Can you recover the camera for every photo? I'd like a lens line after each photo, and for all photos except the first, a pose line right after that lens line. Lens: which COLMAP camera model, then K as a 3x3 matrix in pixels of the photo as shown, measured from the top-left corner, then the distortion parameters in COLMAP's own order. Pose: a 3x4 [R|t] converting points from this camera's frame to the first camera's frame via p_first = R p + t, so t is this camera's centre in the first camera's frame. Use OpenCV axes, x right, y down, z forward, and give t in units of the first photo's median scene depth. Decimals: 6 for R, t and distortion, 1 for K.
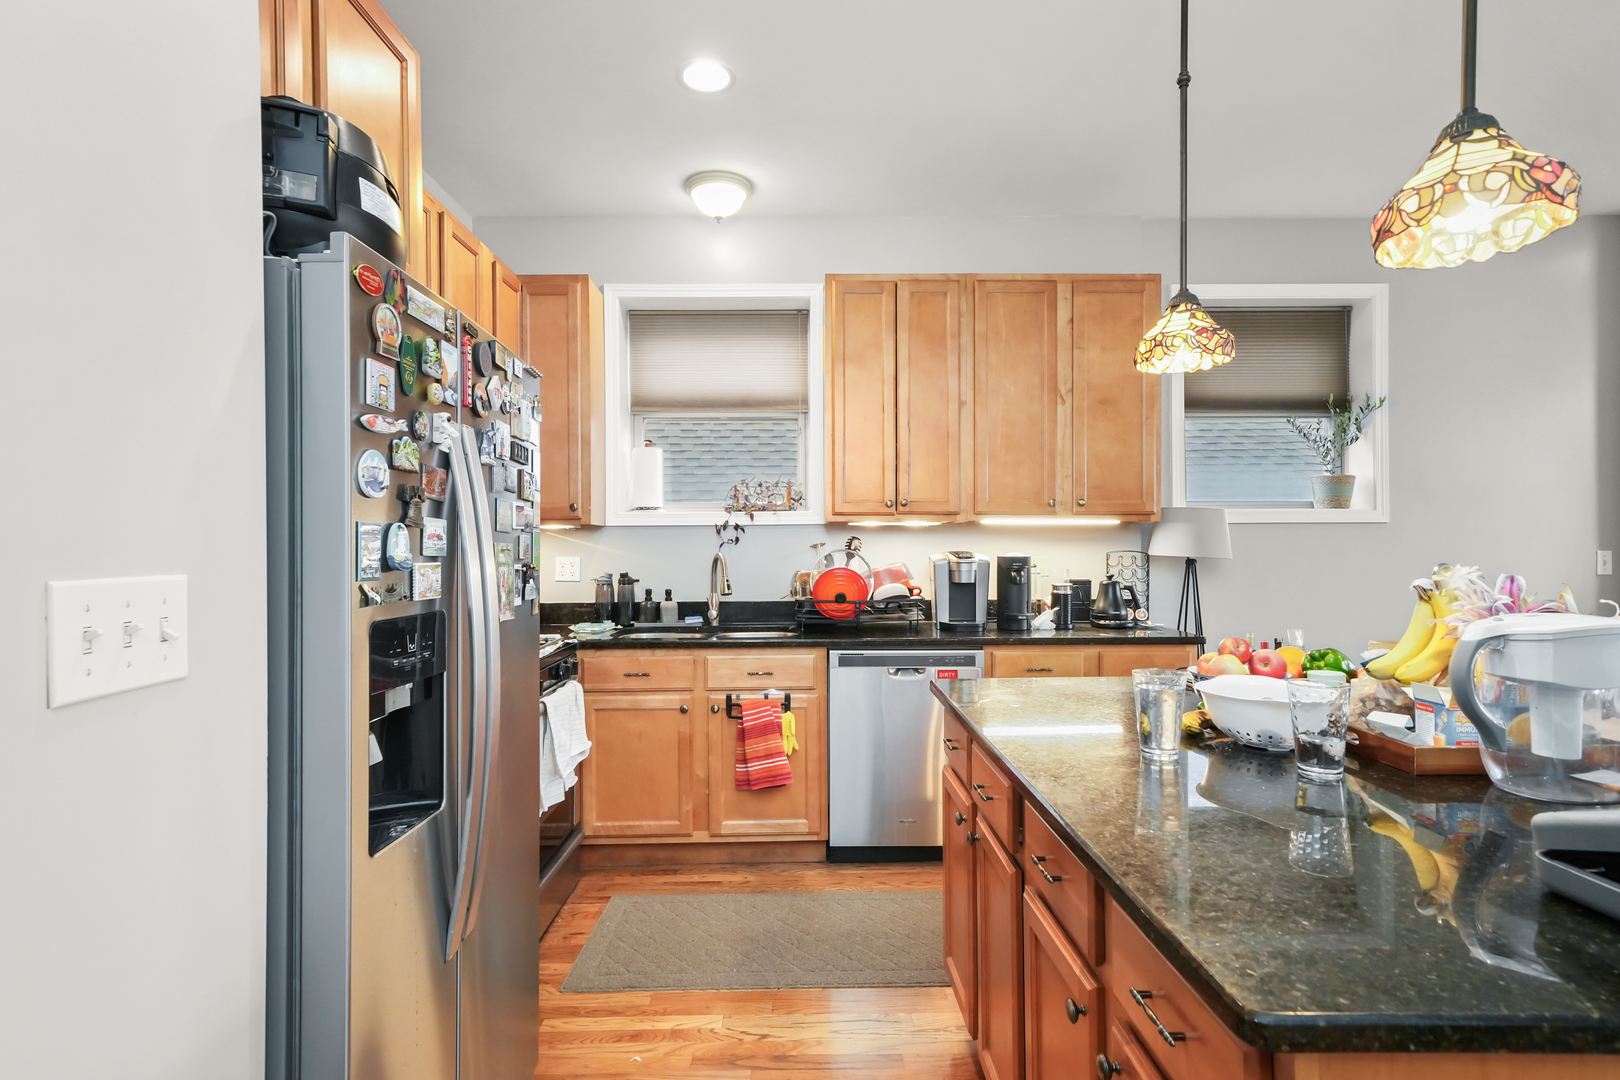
lens RADIAL K [[767.7, 0, 808.0], [0, 767.7, 542.7], [0, 0, 1]] dist [-0.001095, -0.000142]
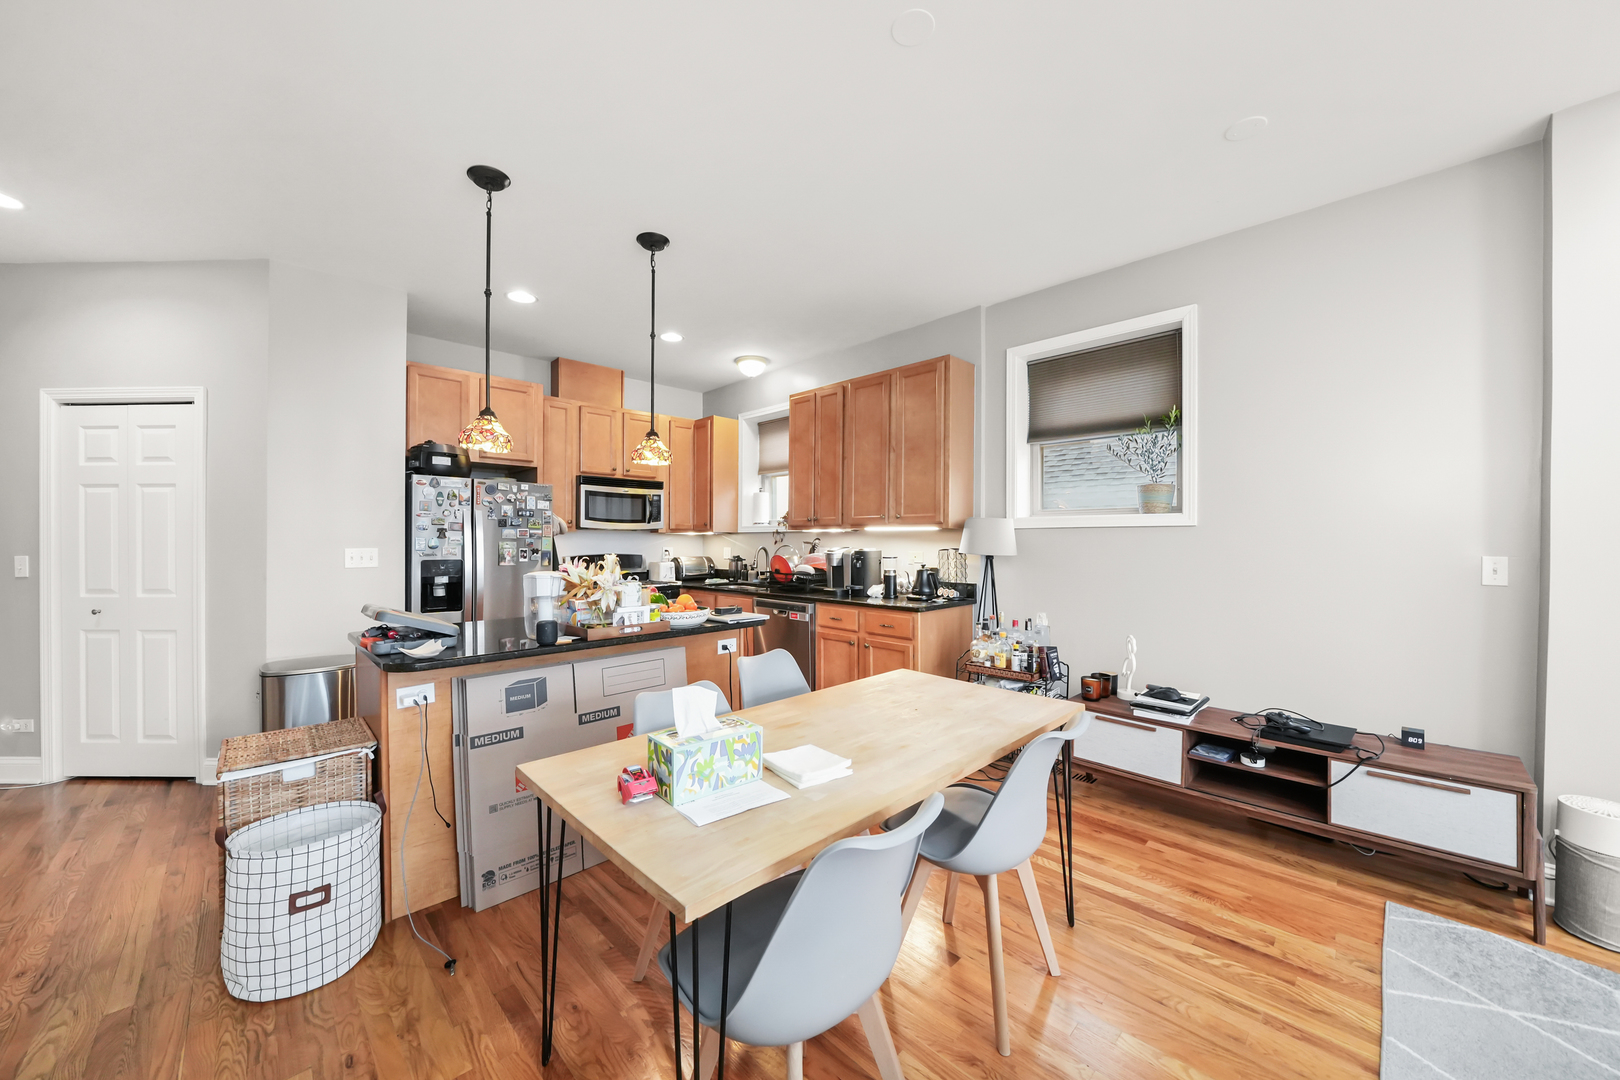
lens RADIAL K [[573.3, 0, 805.8], [0, 573.3, 540.8], [0, 0, 1]] dist [-0.021333, 0.000200]
pose [[0.720693, 0.007362, -0.693215, 0.926733], [-0.002286, 0.999963, 0.008243, -0.010748], [0.693250, -0.004356, 0.720684, 0.048767]]
